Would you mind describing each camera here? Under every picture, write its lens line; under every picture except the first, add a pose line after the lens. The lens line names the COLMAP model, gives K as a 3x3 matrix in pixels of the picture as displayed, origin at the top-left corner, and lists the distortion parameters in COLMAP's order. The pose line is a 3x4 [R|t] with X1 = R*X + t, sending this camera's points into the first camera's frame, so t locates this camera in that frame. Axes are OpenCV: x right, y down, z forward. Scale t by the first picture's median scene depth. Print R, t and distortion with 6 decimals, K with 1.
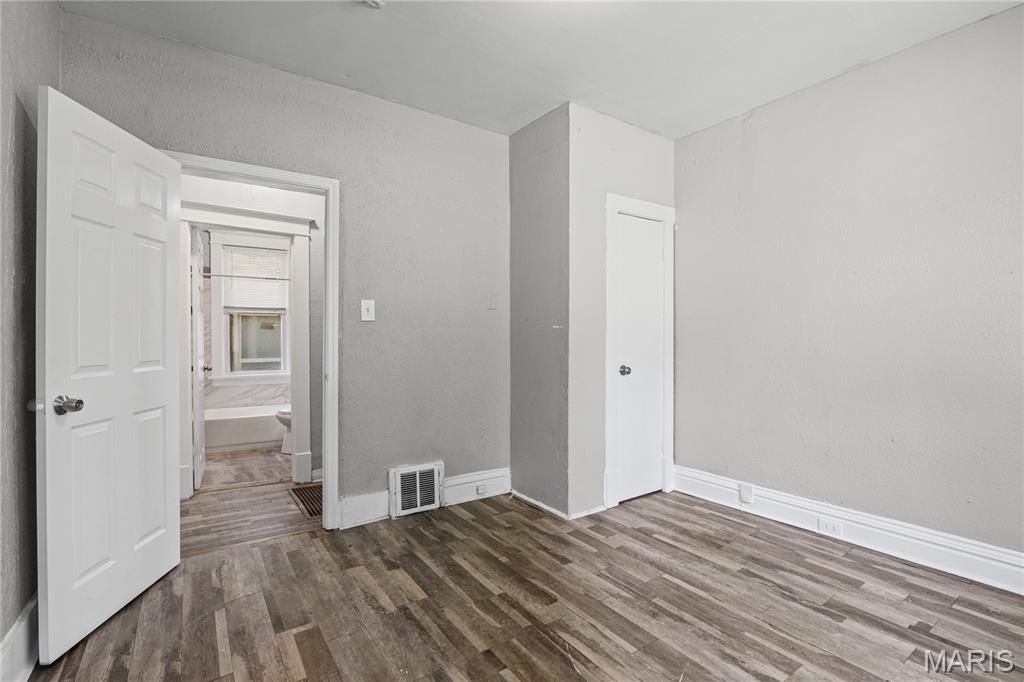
lens RADIAL K [[474.2, 0, 512.0], [0, 474.2, 341.0], [0, 0, 1]] dist [0.000469, 0.000122]
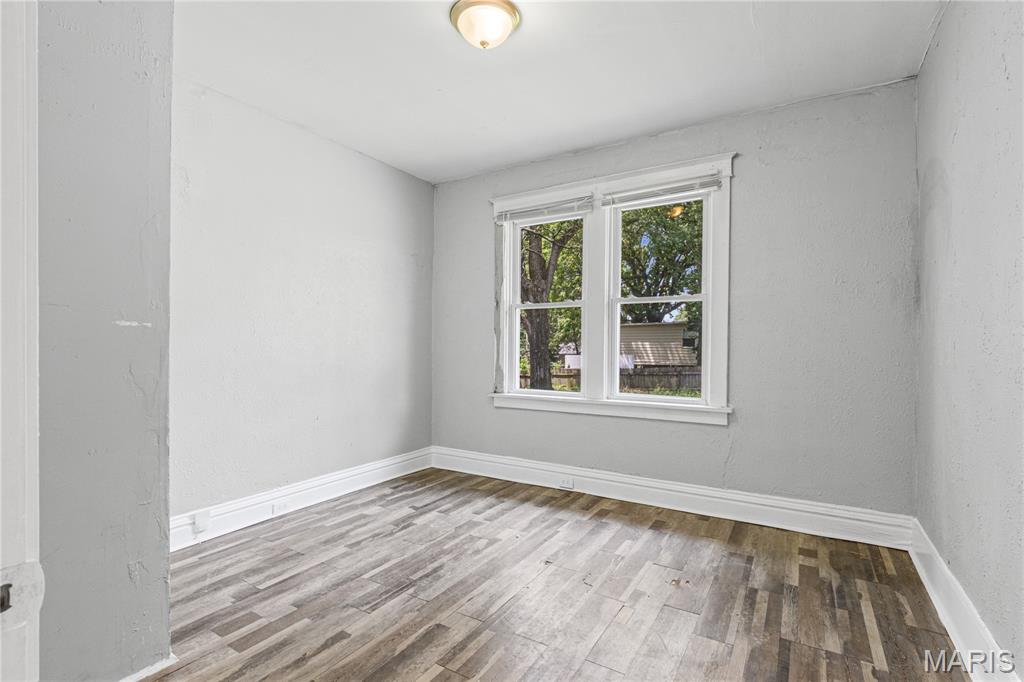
lens RADIAL K [[474.2, 0, 512.0], [0, 474.2, 341.0], [0, 0, 1]] dist [0.000469, 0.000122]
pose [[-0.401111, 0.009428, 0.915981, -0.778961], [0.004232, 0.999955, -0.008439, -0.006685], [-0.916020, 0.000492, -0.401133, 1.162248]]
